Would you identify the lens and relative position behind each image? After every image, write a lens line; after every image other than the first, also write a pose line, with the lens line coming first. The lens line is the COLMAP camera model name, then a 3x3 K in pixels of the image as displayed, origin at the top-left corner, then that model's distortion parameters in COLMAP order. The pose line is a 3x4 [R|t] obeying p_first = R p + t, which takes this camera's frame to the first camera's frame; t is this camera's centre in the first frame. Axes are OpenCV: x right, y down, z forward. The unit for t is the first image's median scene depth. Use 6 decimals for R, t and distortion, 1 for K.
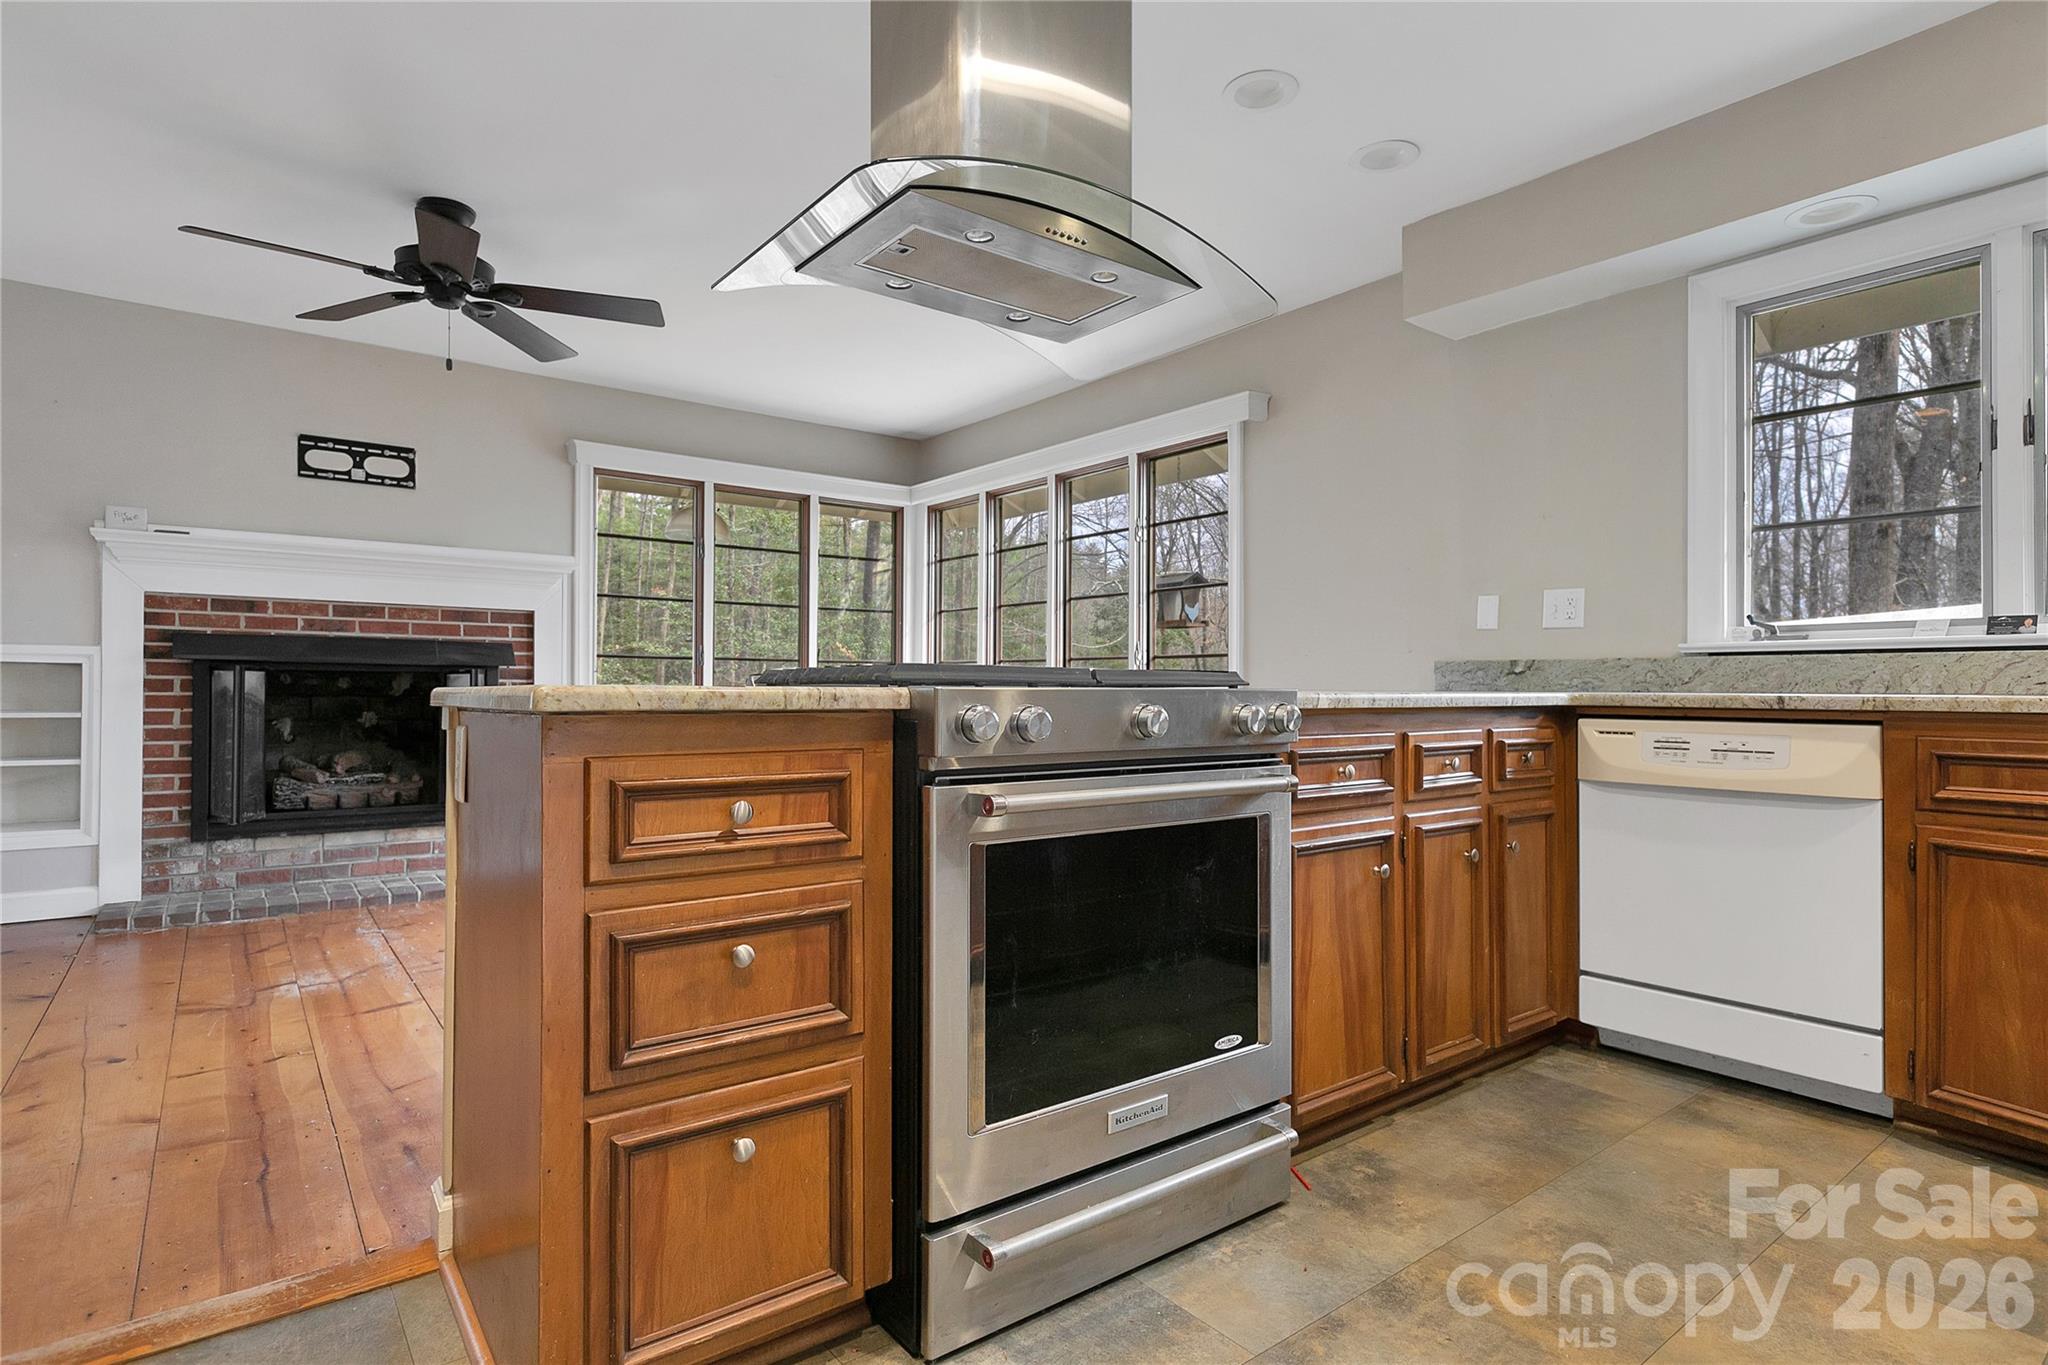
lens RADIAL K [[1041.6, 0, 1024.0], [0, 1041.6, 682.5], [0, 0, 1]] dist [0.000940, -0.000136]
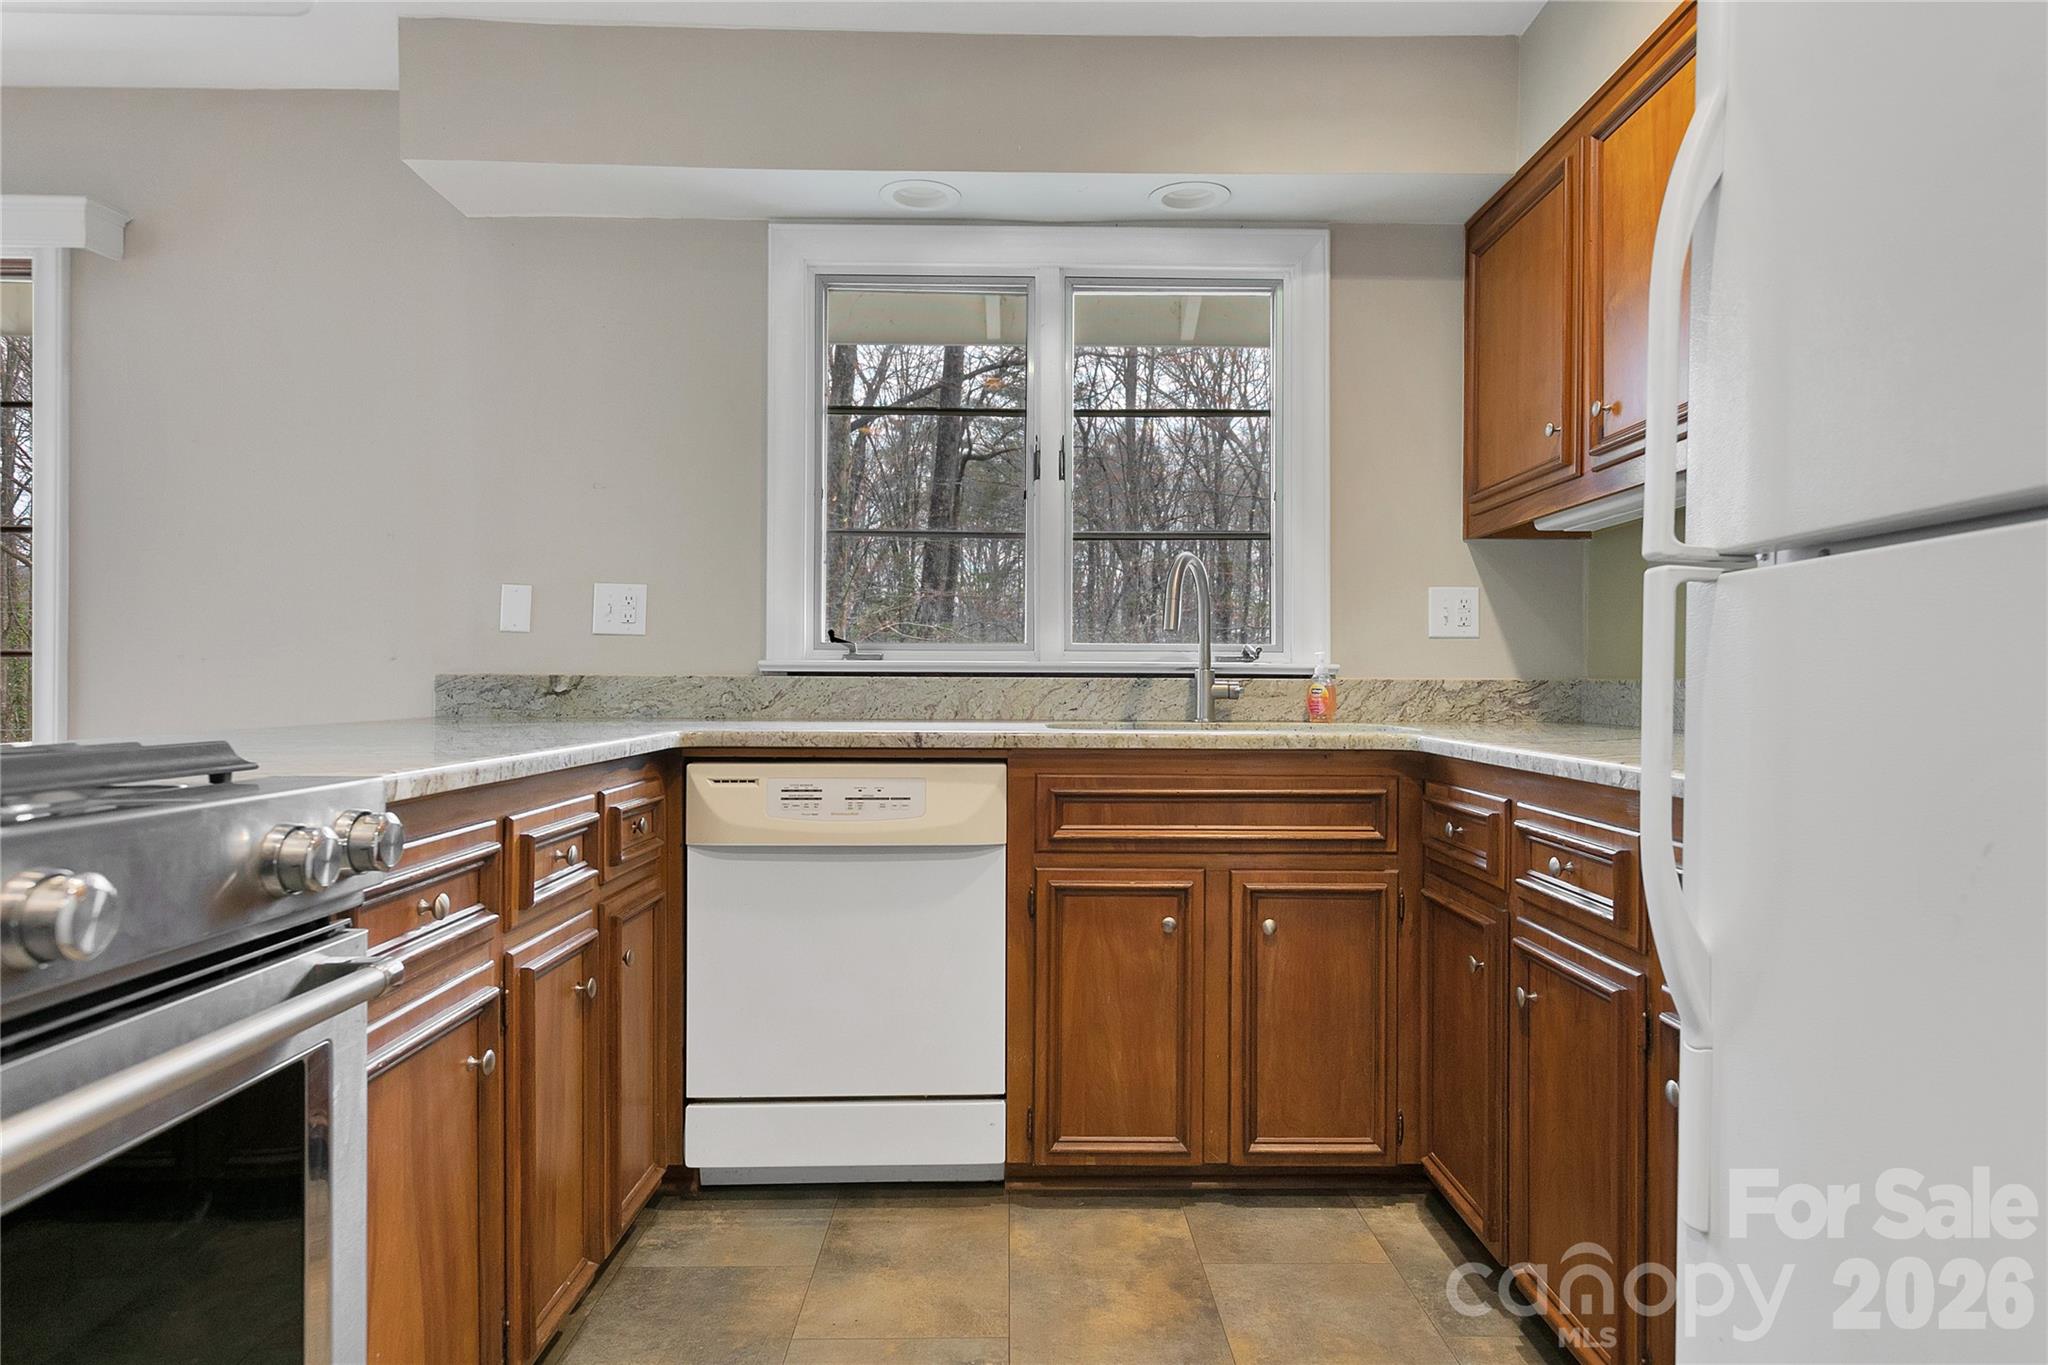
lens RADIAL K [[1188.5, 0, 1031.1], [0, 1188.5, 677.0], [0, 0, 1]] dist [0.004468, 0.000999]
pose [[0.593191, 0.000734, 0.805061, -0.005351], [-0.005269, 0.999982, 0.002971, -0.019503], [-0.805044, -0.006004, 0.593184, 0.182289]]
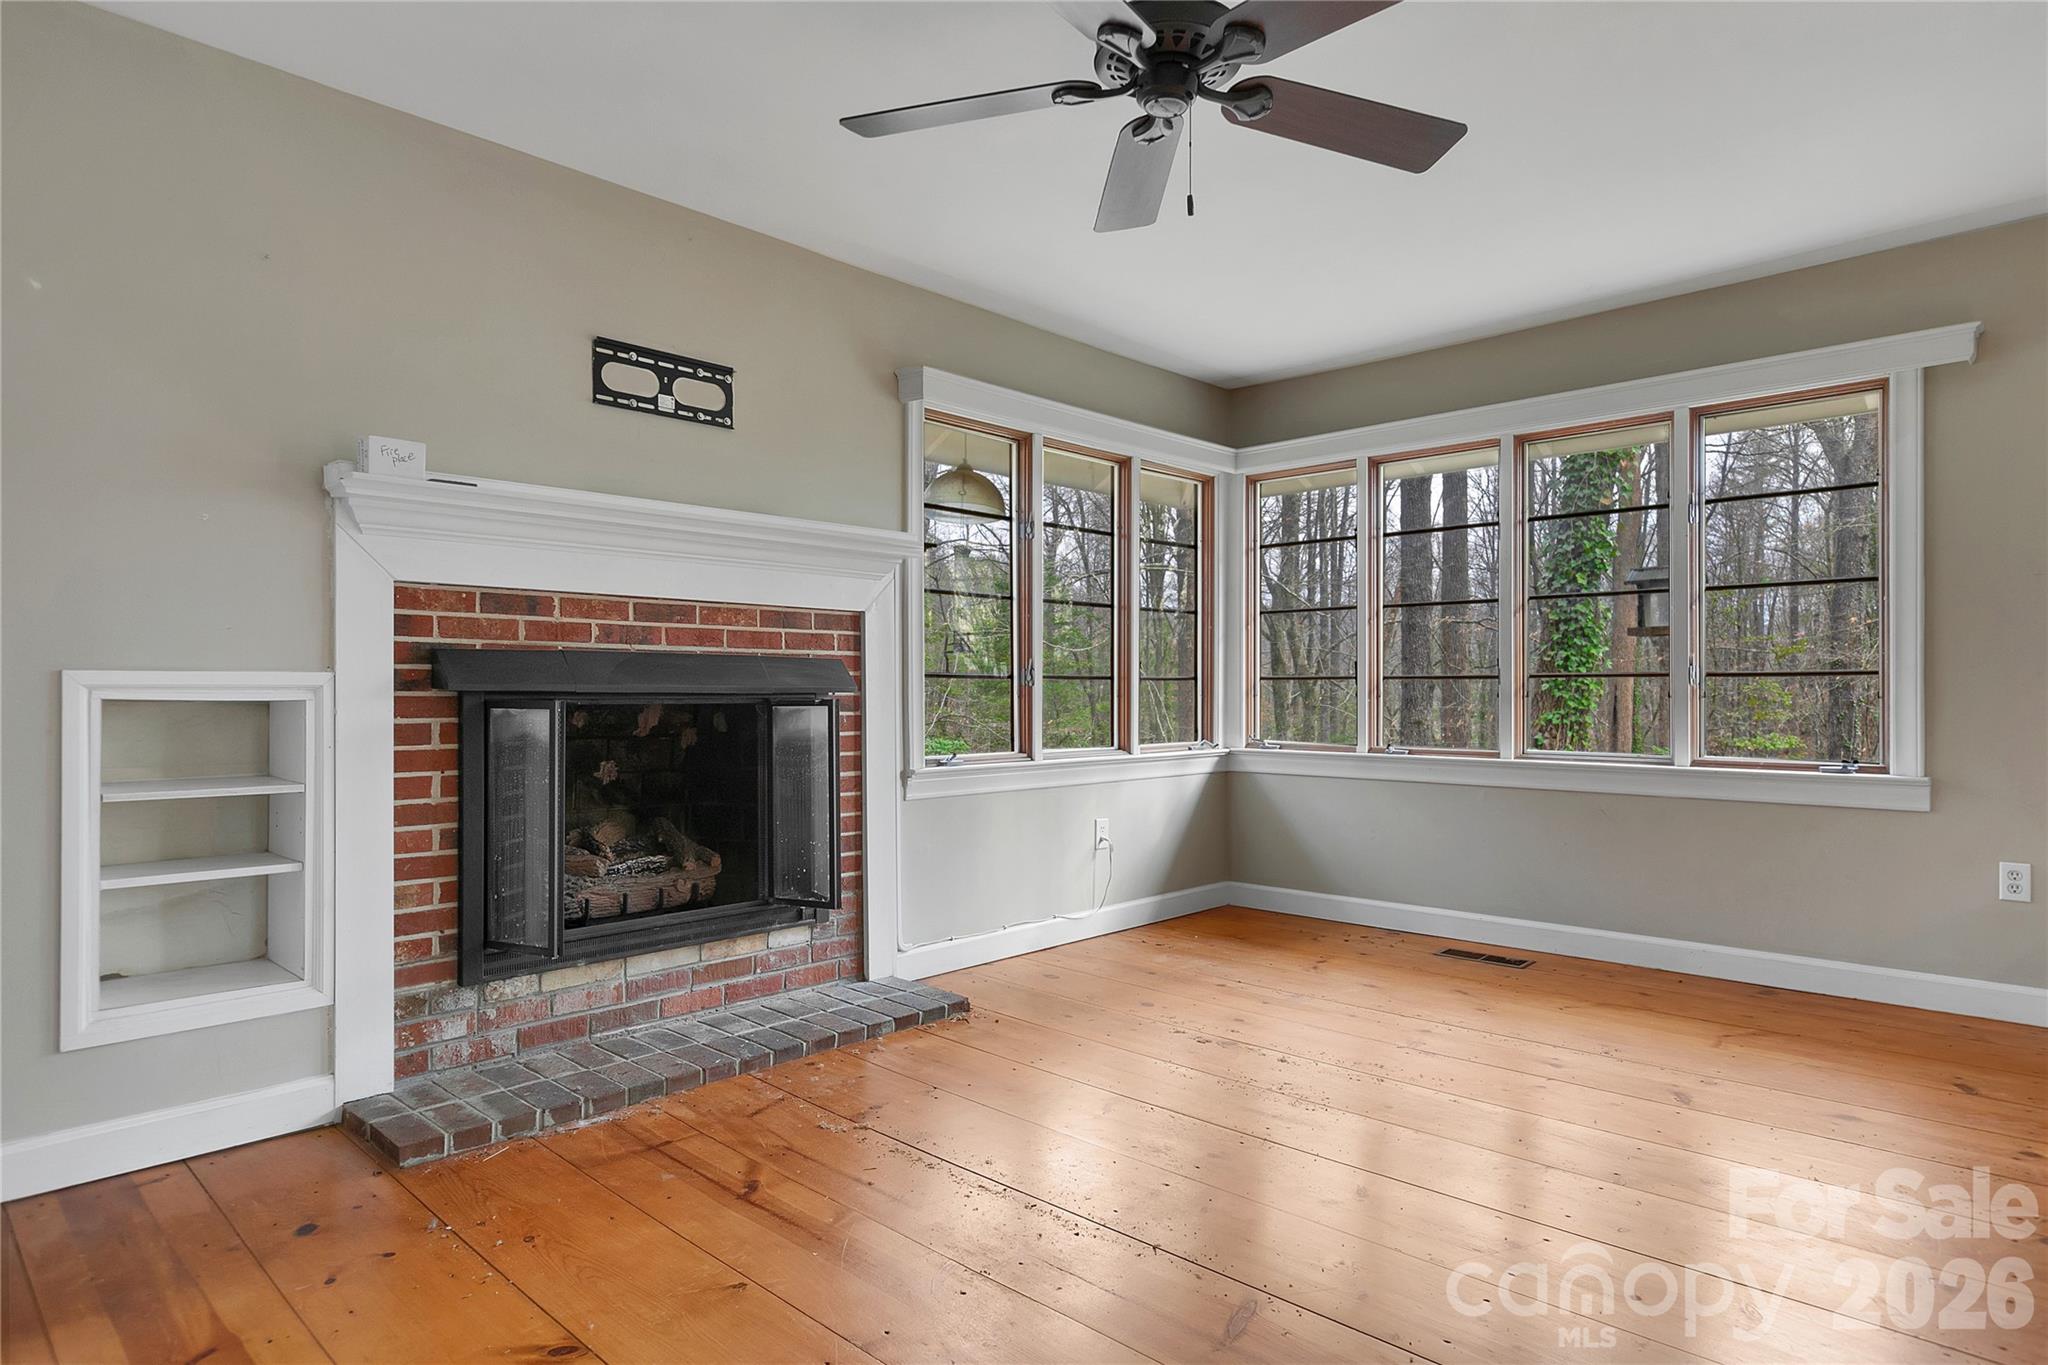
lens RADIAL K [[1132.1, 0, 1024.0], [0, 1132.1, 682.5], [0, 0, 1]] dist [-0.000041, -0.000183]
pose [[0.987965, -0.007566, 0.154489, -0.583874], [0.007764, 0.999970, -0.000680, -0.024712], [-0.154479, 0.001871, 0.987994, 0.291544]]
